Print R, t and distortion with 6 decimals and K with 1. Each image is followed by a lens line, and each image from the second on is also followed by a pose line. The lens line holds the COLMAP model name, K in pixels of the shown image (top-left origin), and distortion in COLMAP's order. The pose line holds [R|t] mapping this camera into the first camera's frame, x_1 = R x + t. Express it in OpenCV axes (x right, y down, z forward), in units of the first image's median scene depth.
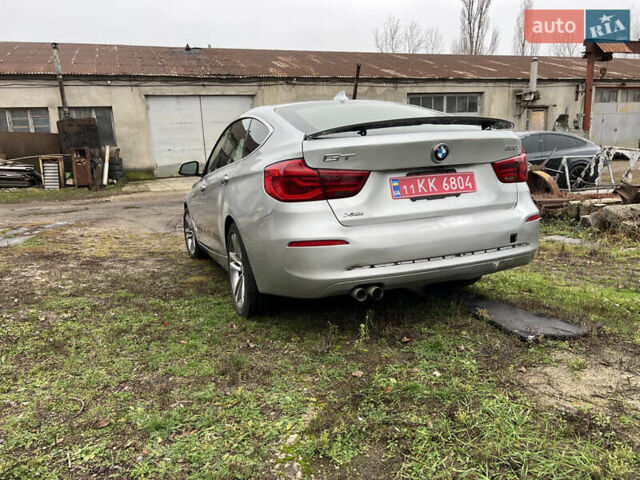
lens RADIAL K [[475.6, 0, 315.6], [0, 475.6, 242.6], [0, 0, 1]] dist [0.045448, -0.046772]
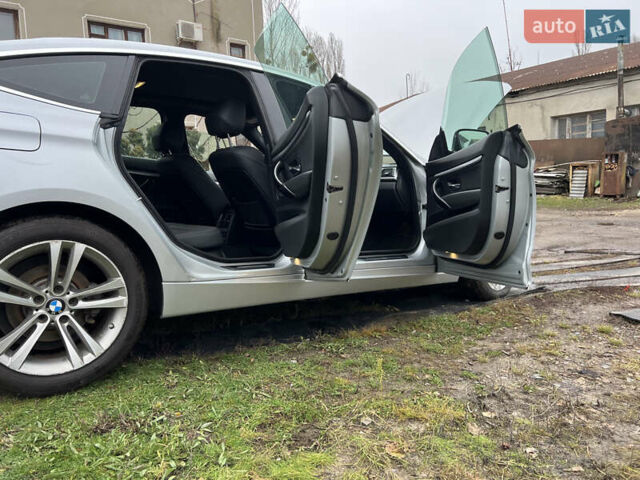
lens RADIAL K [[475.6, 0, 317.0], [0, 475.6, 235.4], [0, 0, 1]] dist [0.045448, -0.046772]
pose [[0.284009, 0.127419, -0.950317, 0.188246], [-0.162523, 0.983186, 0.083255, -0.033942], [0.944947, 0.130803, 0.299942, 0.245697]]
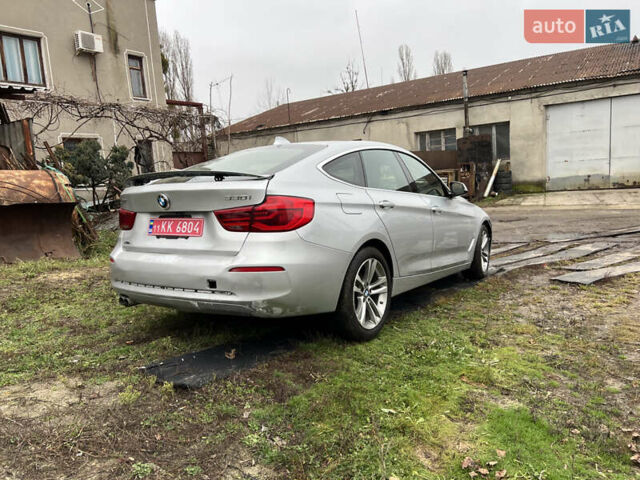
lens RADIAL K [[475.6, 0, 315.8], [0, 475.6, 242.0], [0, 0, 1]] dist [0.045448, -0.046772]
pose [[0.568218, 0.114385, -0.814889, 0.220108], [-0.125295, 0.990771, 0.051706, -0.029174], [0.813283, 0.072722, 0.577306, 0.091116]]
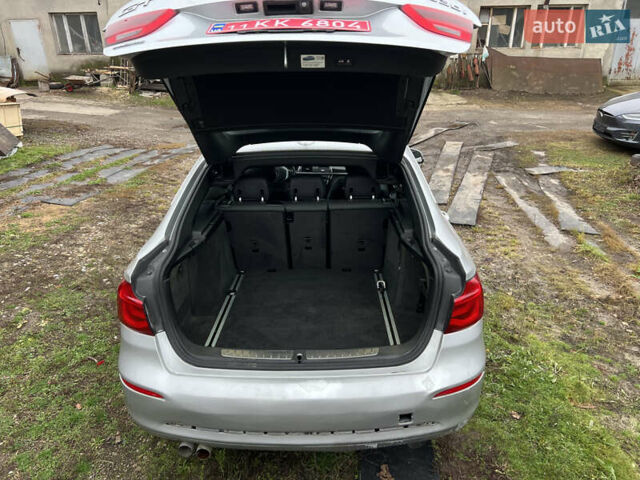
lens RADIAL K [[475.6, 0, 322.6], [0, 475.6, 239.0], [0, 0, 1]] dist [0.045448, -0.046772]
pose [[0.930981, 0.175318, -0.320216, 0.076603], [-0.101856, 0.967049, 0.233326, -0.069388], [0.350570, -0.184606, 0.918162, 0.051646]]
